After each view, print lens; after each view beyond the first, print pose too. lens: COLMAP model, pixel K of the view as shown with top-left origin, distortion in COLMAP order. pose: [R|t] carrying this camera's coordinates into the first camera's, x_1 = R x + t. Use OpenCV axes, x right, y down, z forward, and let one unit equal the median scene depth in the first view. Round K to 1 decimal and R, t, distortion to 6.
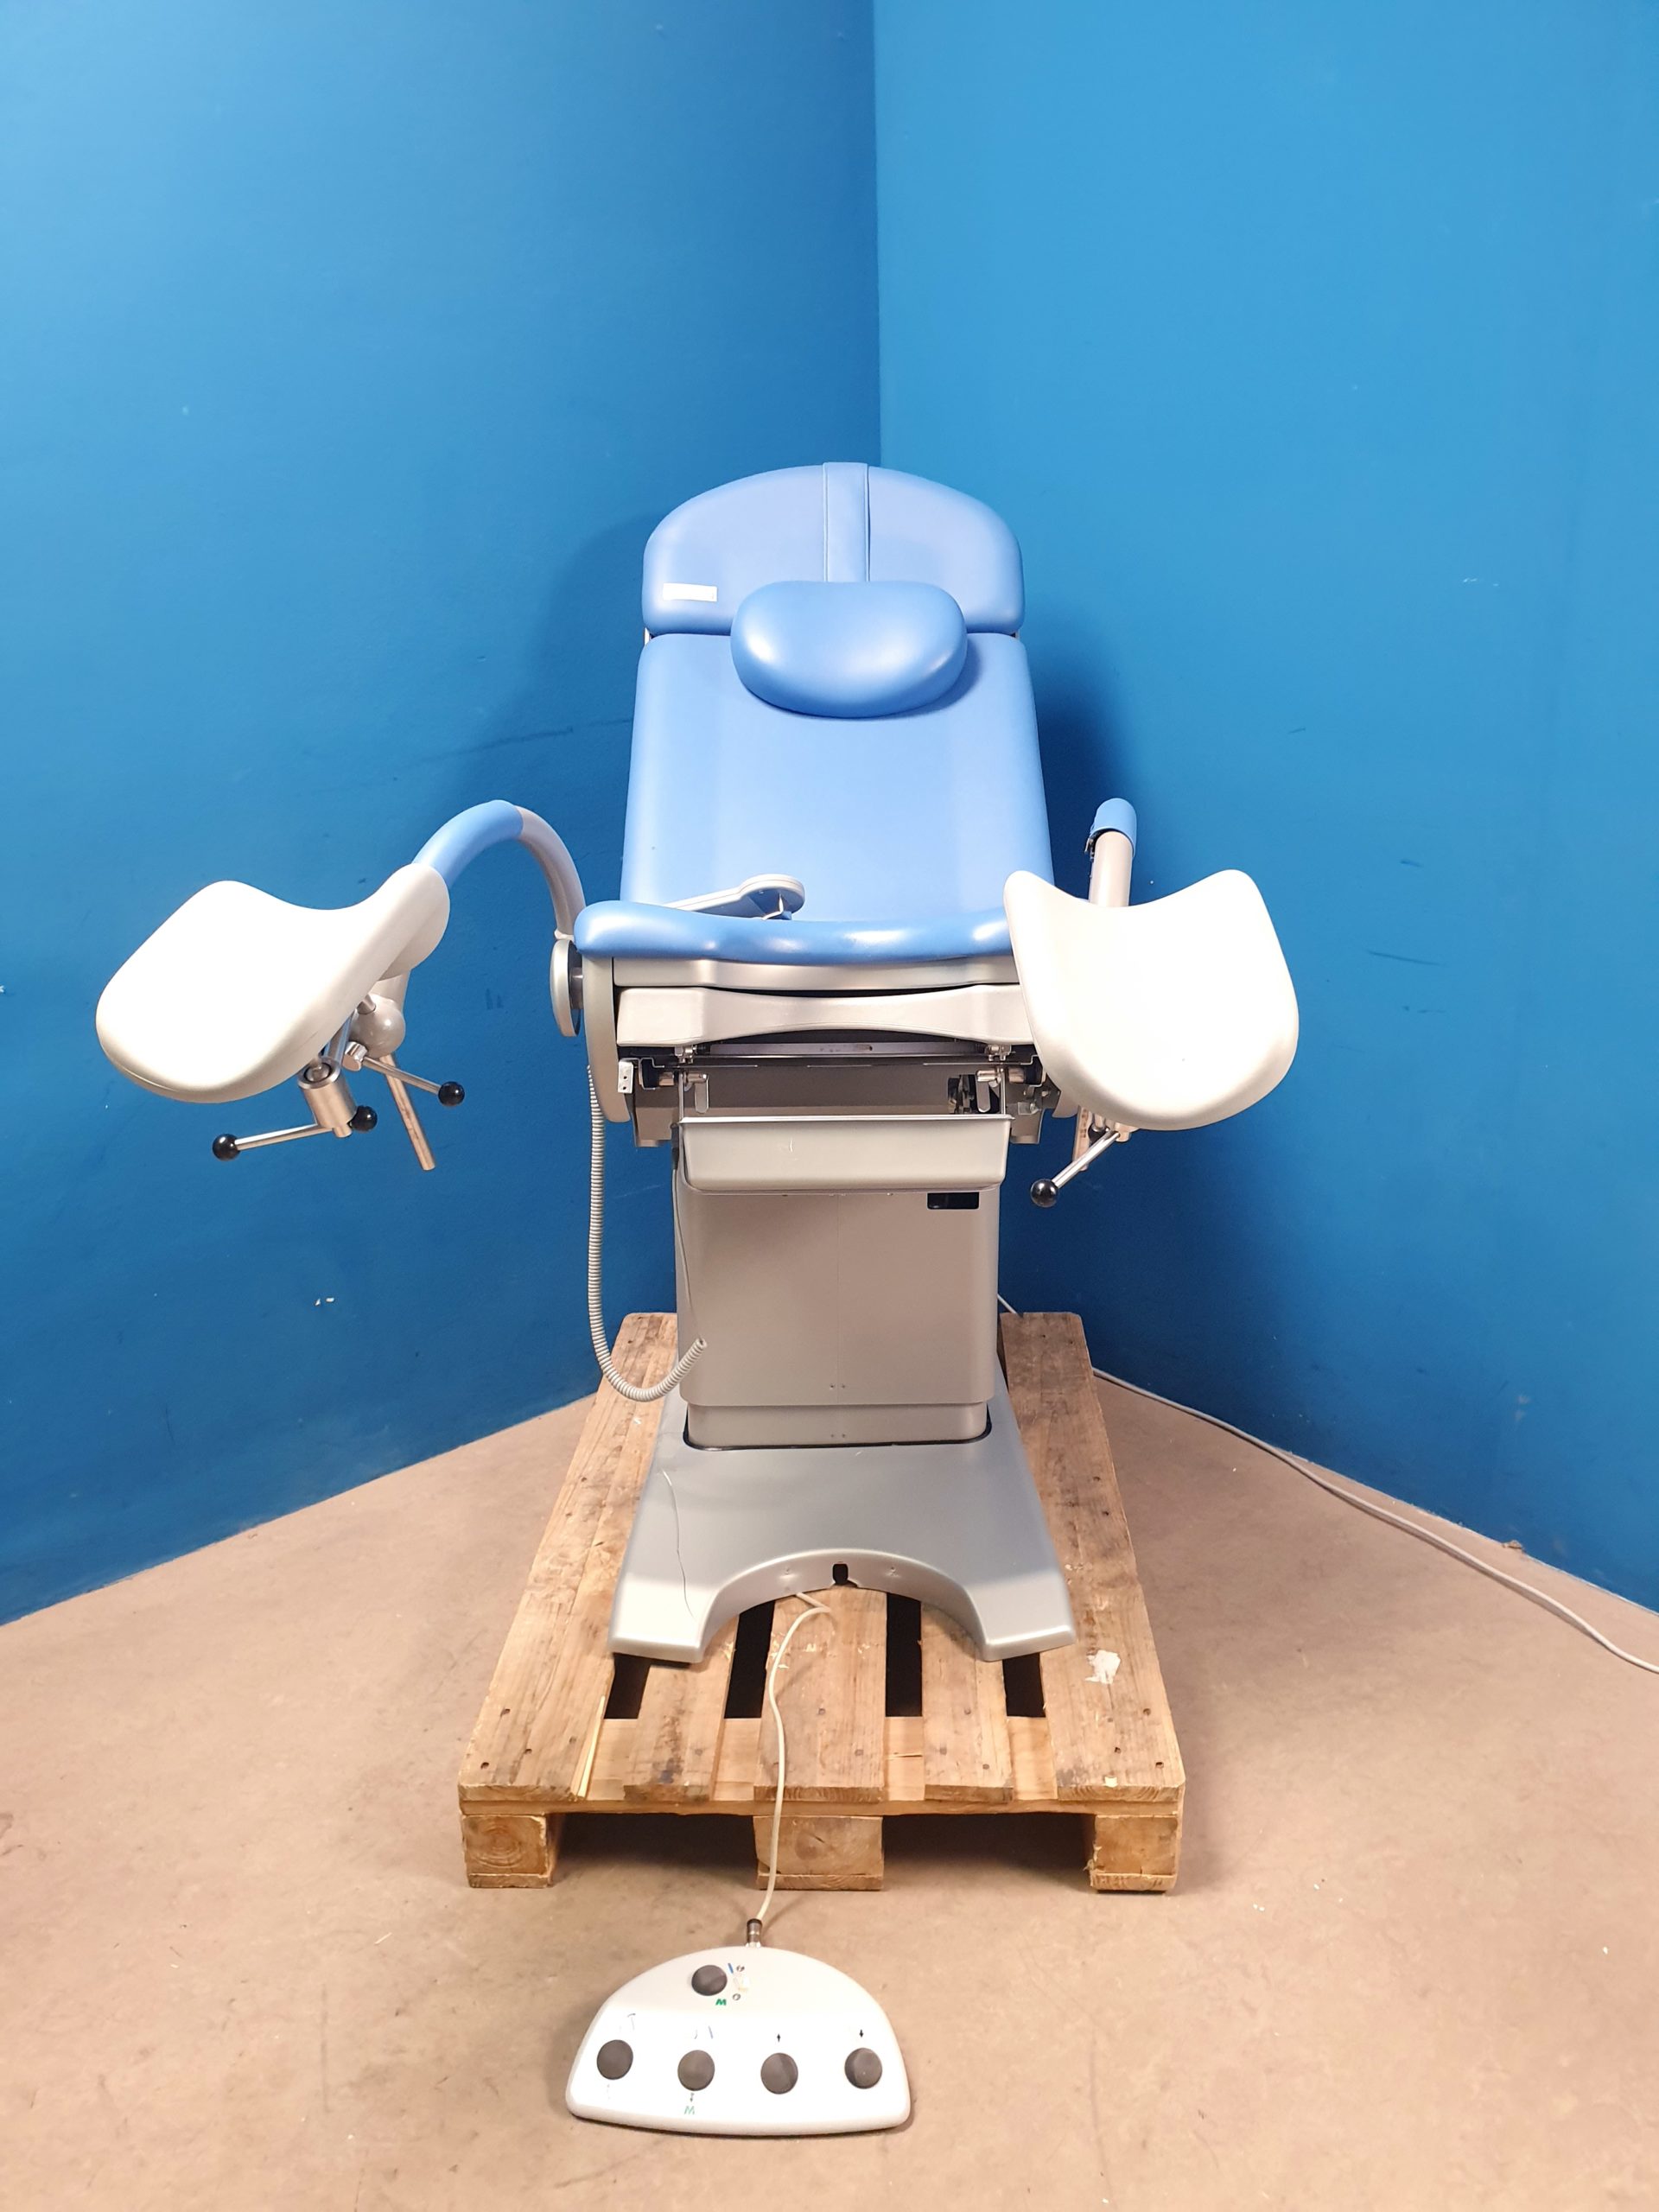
lens RADIAL K [[1749.1, 0, 840.6], [0, 1749.1, 1118.5], [0, 0, 1]] dist [0.005195, 0.008687]
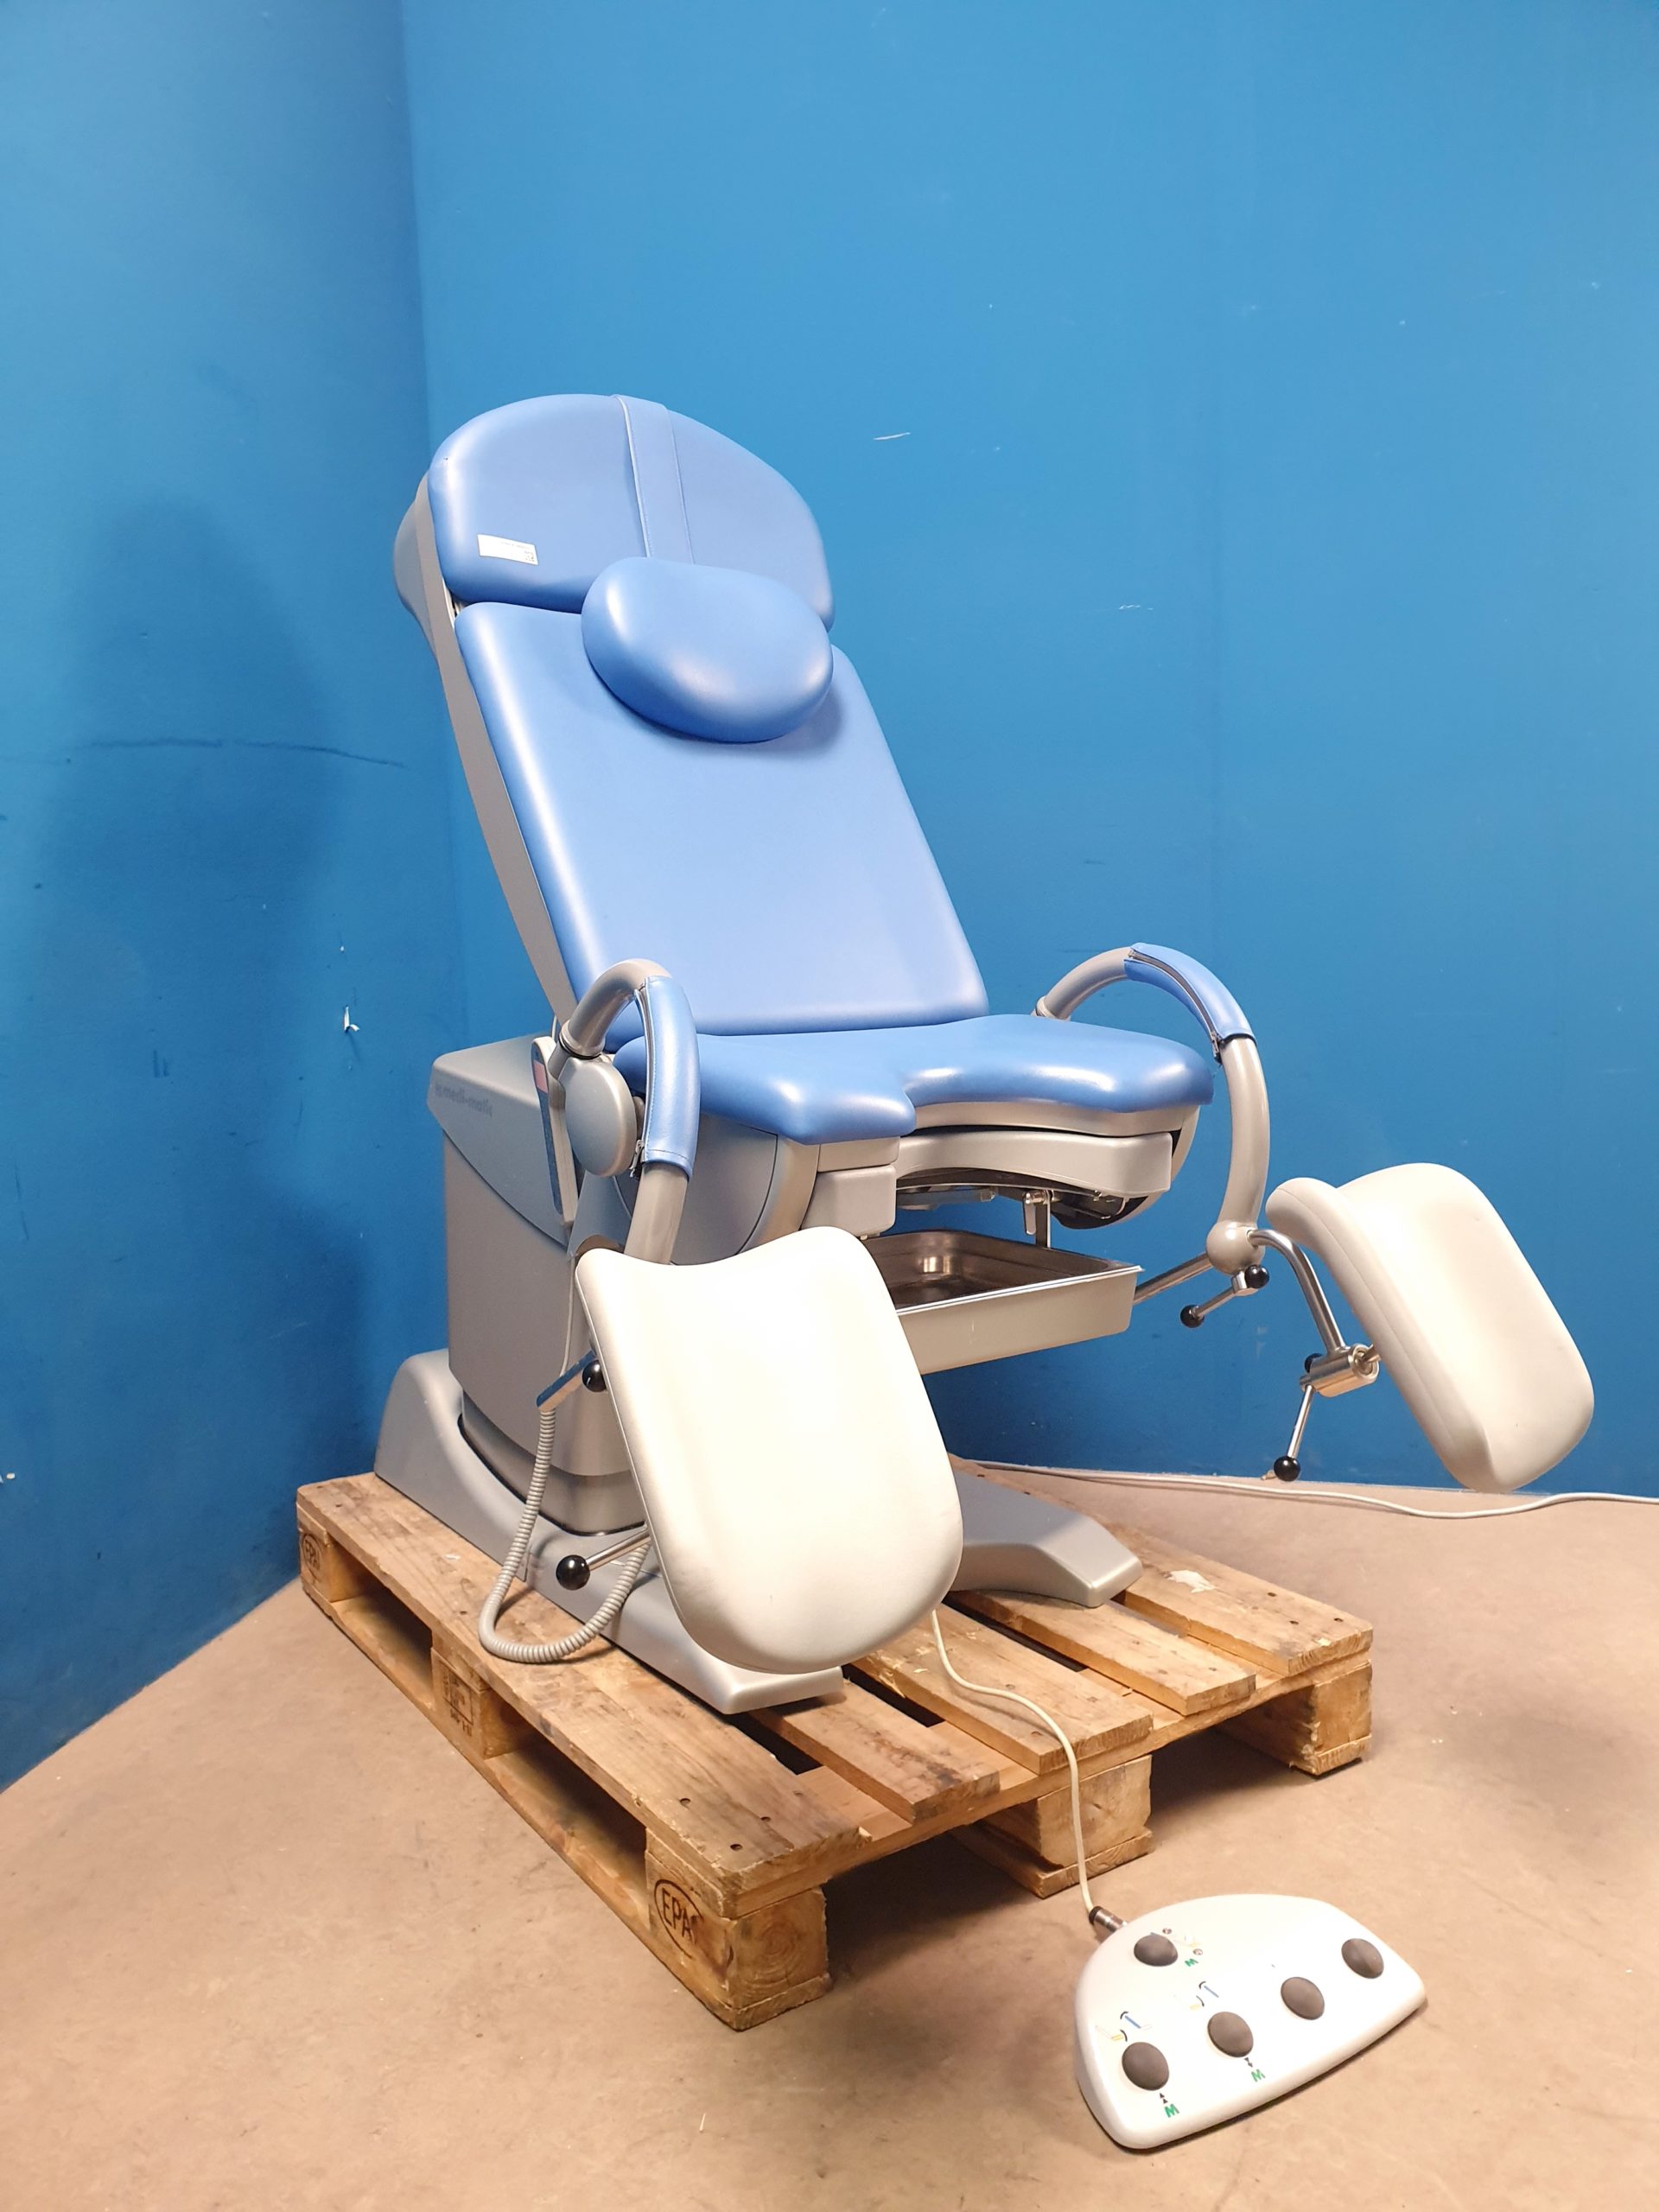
lens RADIAL K [[1749.1, 0, 848.8], [0, 1749.1, 1132.5], [0, 0, 1]] dist [0.005195, 0.008687]
pose [[0.808098, -0.075132, 0.584237, -0.552403], [0.200761, 0.967578, -0.153258, 0.190646], [-0.553780, 0.241139, 0.796981, 0.293360]]
